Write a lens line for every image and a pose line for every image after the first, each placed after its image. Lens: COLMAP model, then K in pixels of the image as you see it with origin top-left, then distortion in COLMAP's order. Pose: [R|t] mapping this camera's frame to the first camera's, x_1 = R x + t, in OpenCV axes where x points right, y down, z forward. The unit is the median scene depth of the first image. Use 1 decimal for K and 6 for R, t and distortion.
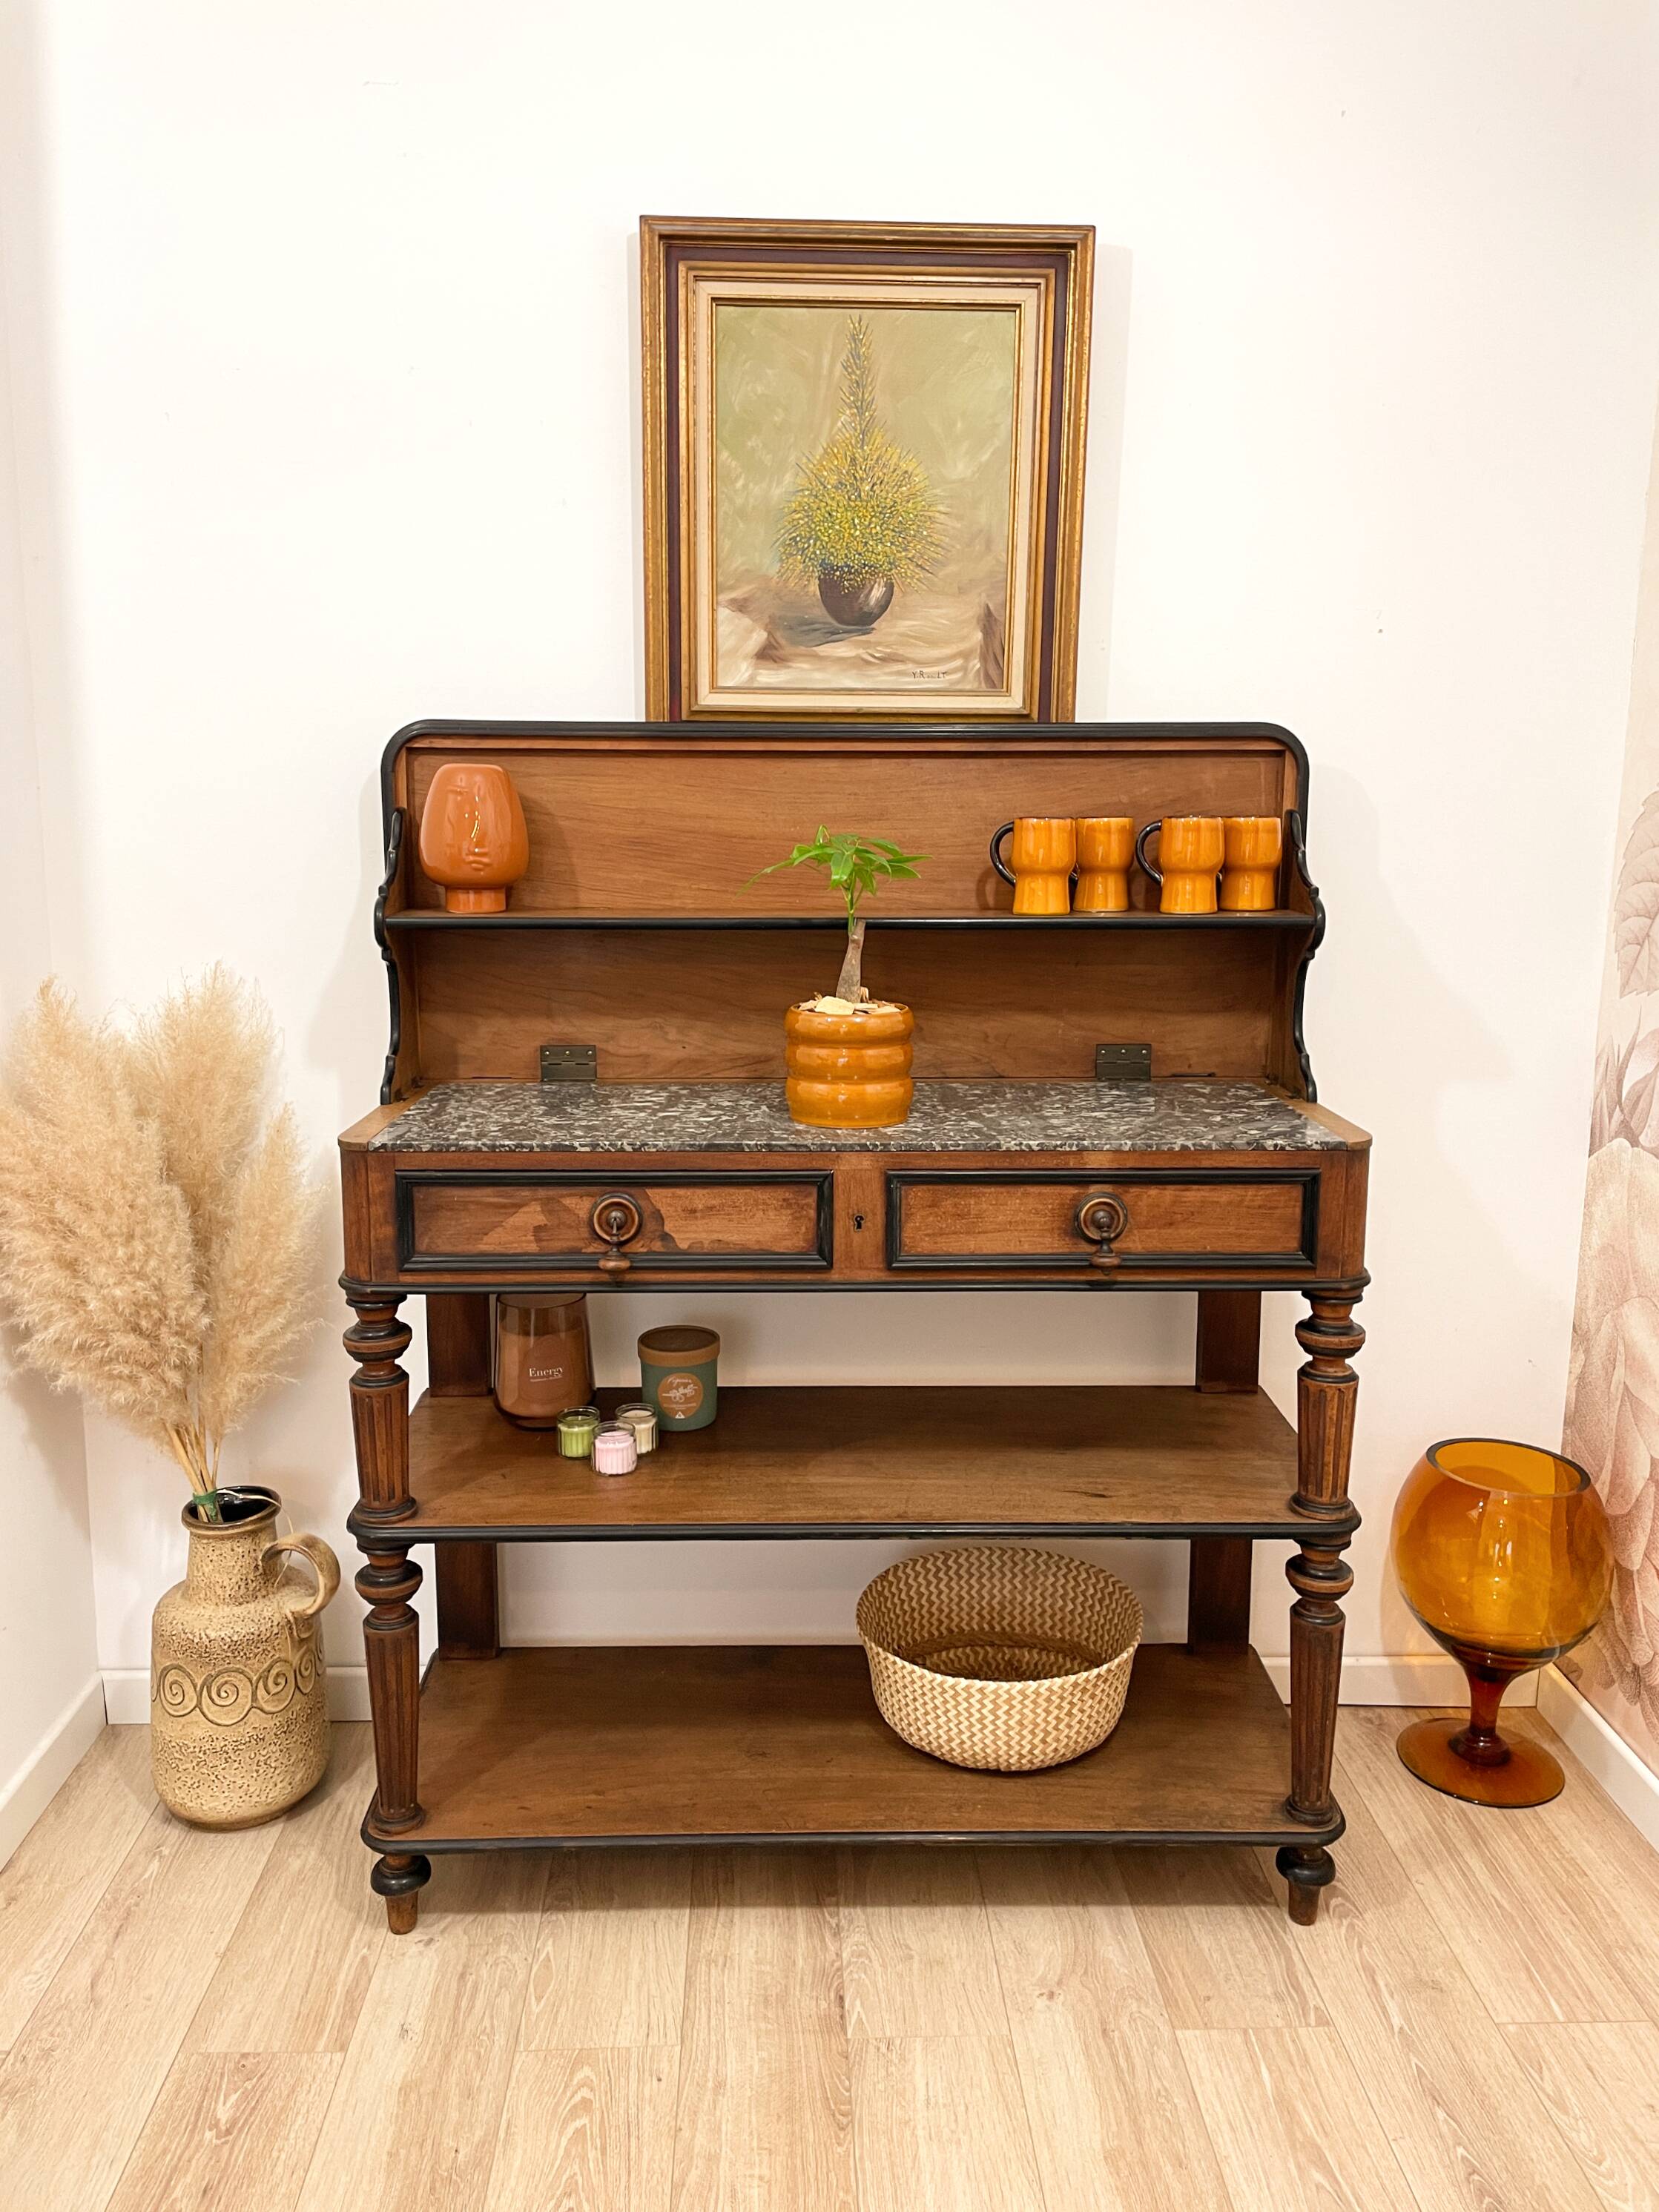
lens RADIAL K [[1724.8, 0, 837.2], [0, 1724.8, 1086.7], [0, 0, 1]] dist [0.081742, -0.116111]
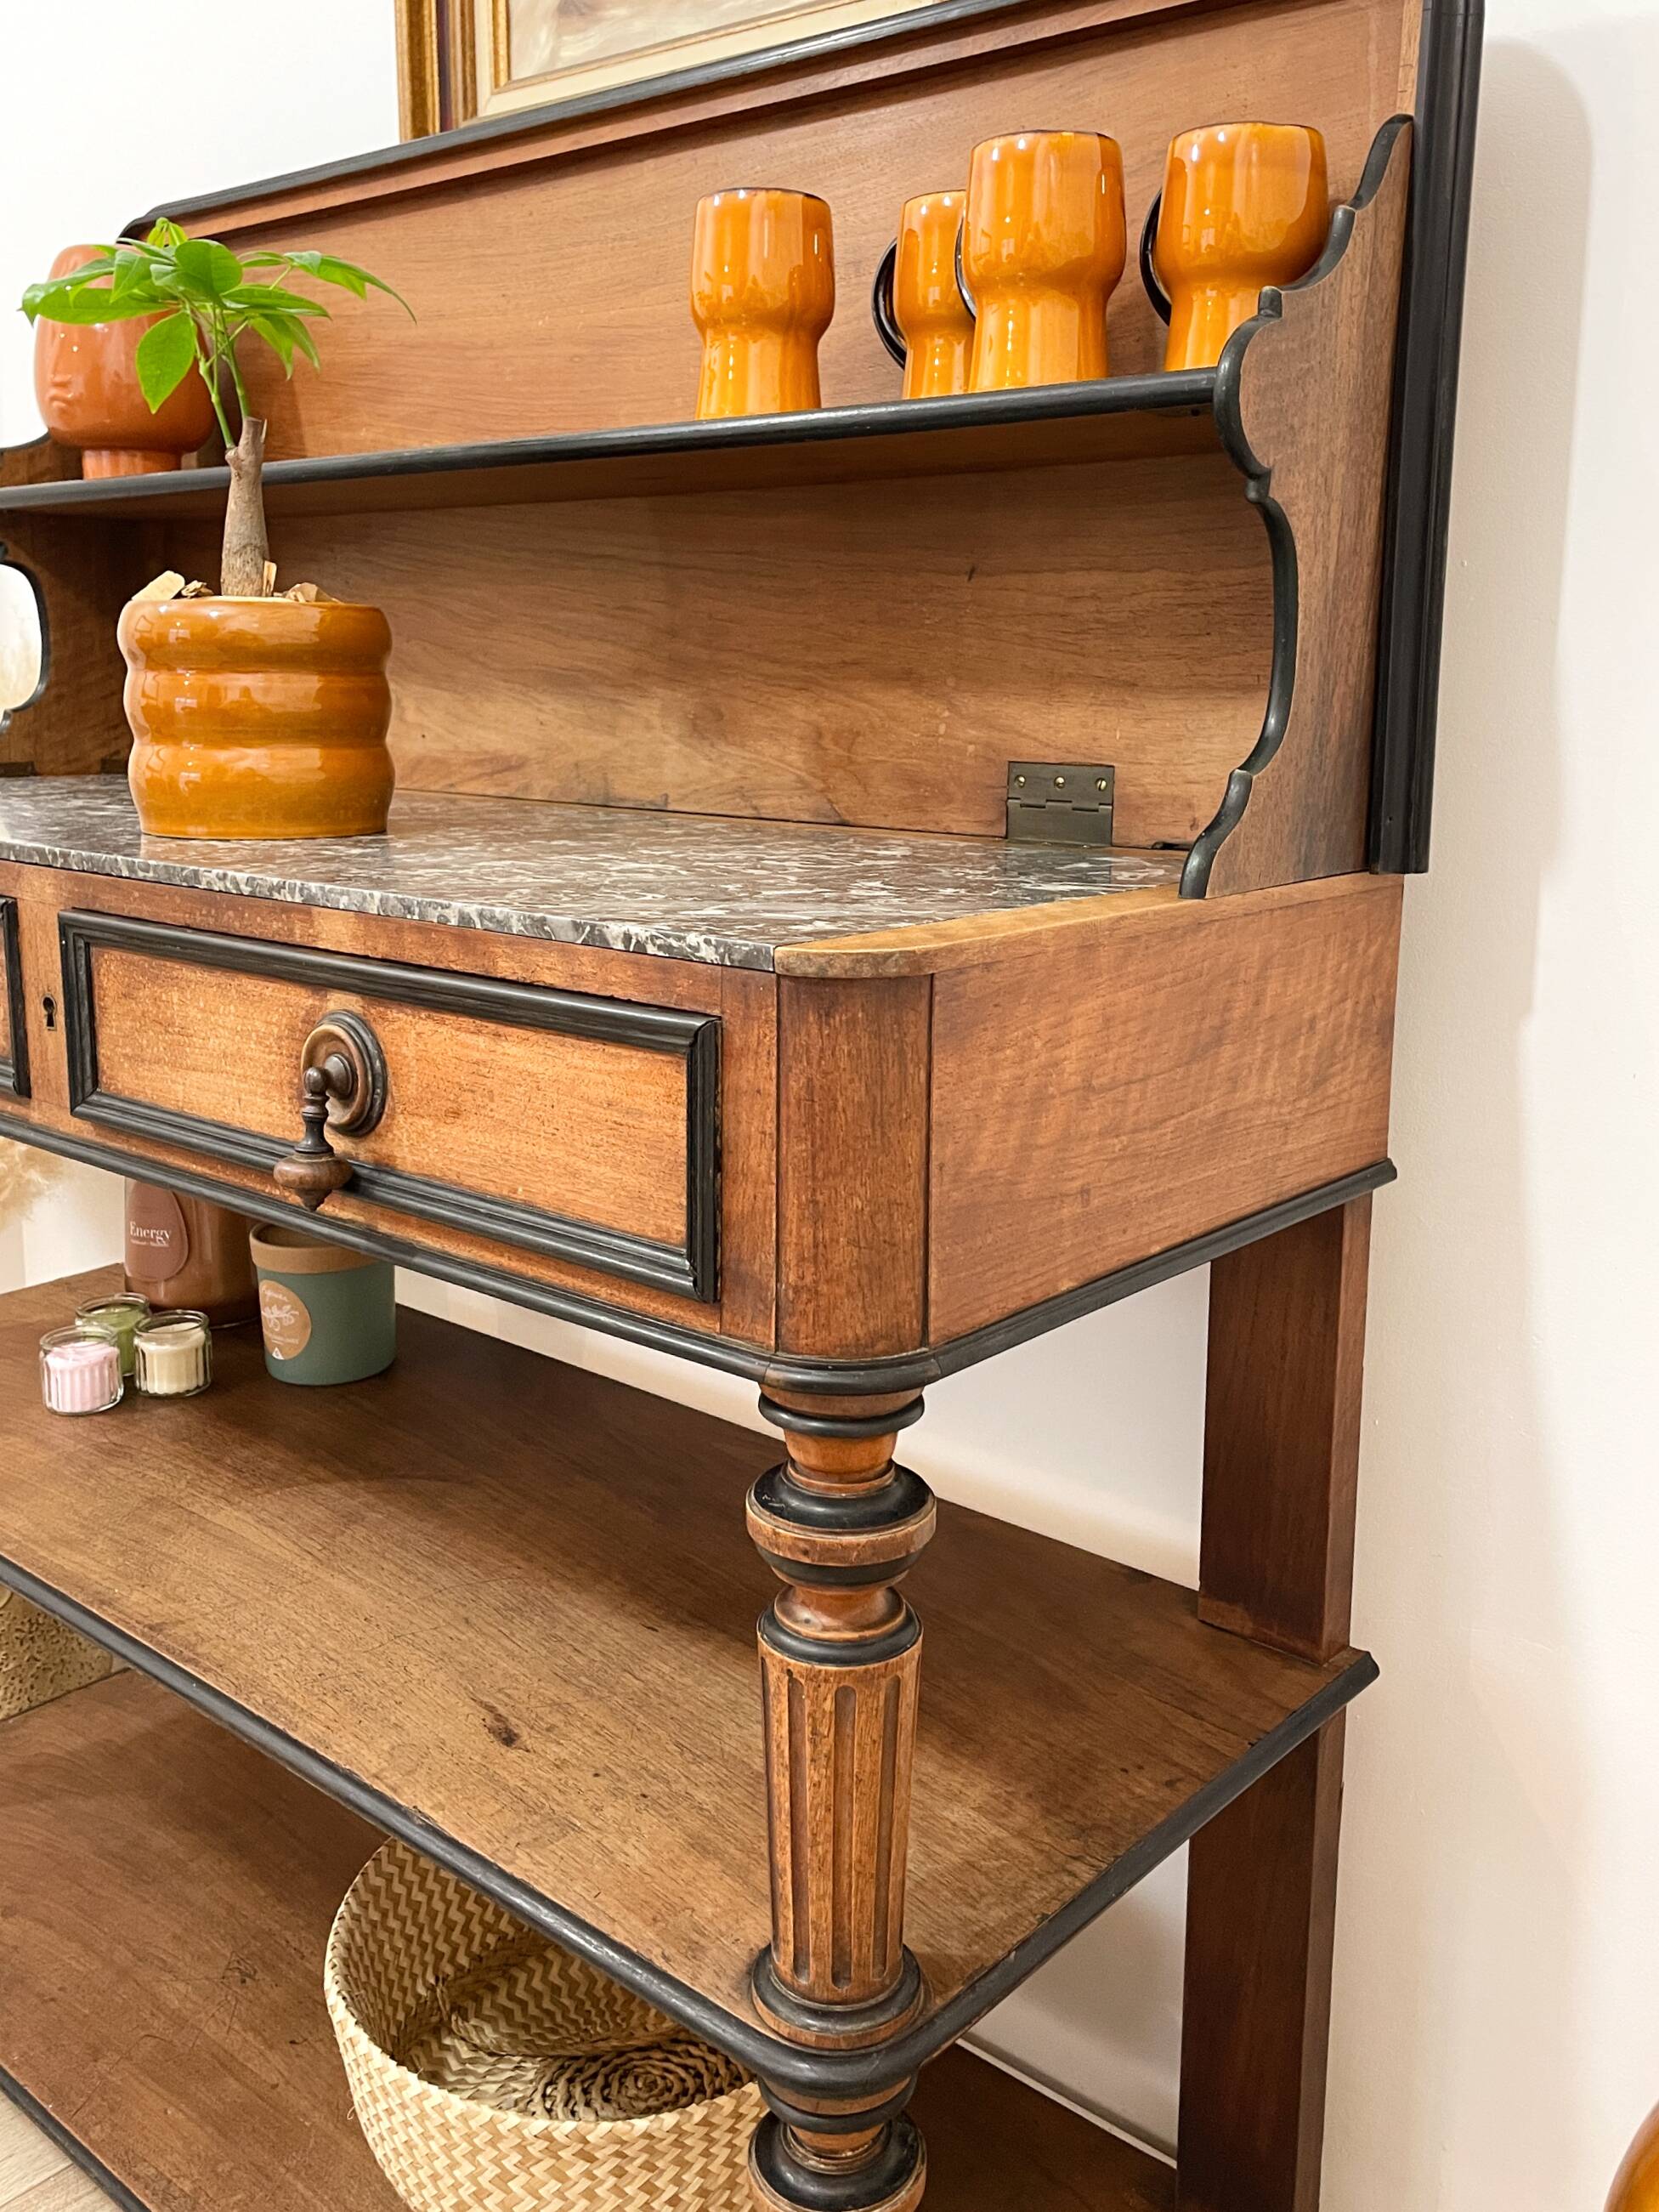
lens RADIAL K [[1942.8, 0, 869.7], [0, 1942.8, 1020.3], [0, 0, 1]] dist [0.051033, -0.067940]
pose [[0.748567, 0.125147, -0.651141, 0.488077], [-0.122271, 0.991239, 0.049947, 0.021951], [0.651687, 0.042228, 0.757311, 0.646012]]
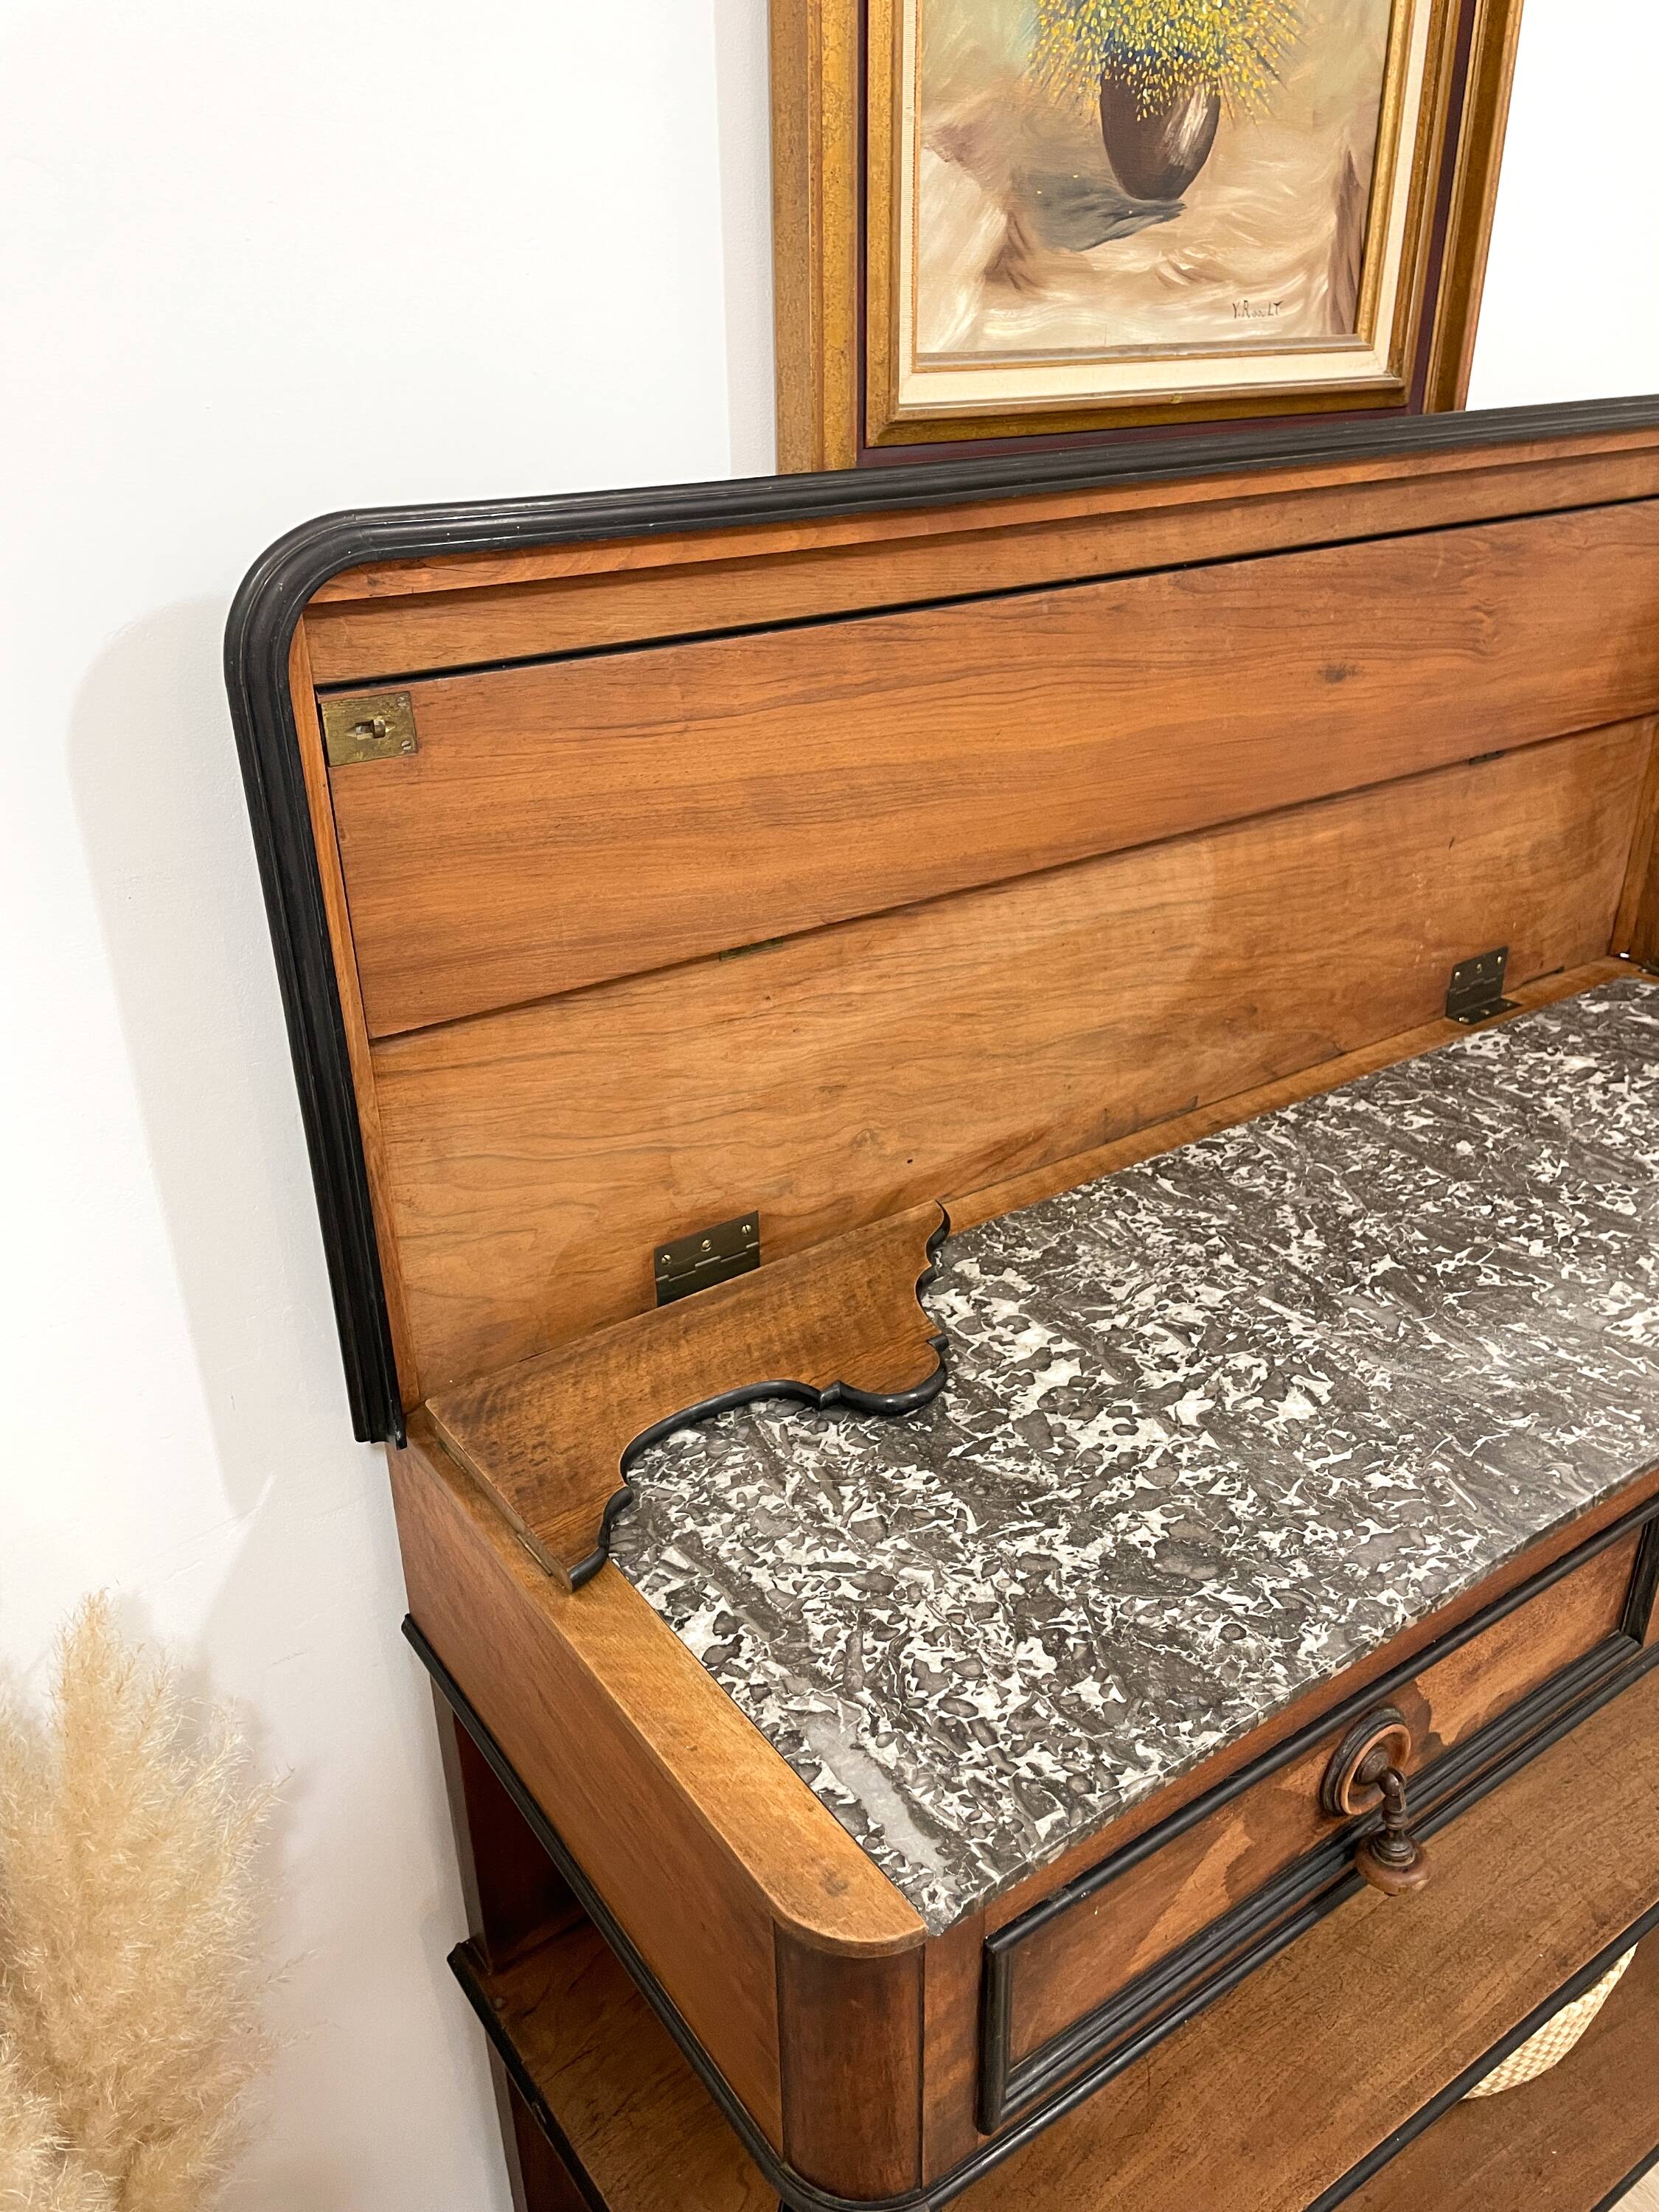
lens RADIAL K [[1672.3, 0, 836.3], [0, 1672.3, 1097.6], [0, 0, 1]] dist [0.079058, -0.111070]
pose [[0.833512, -0.254187, 0.490558, -0.354318], [0.113289, 0.947649, 0.298543, -0.194431], [-0.540762, -0.193264, 0.818673, 0.668905]]
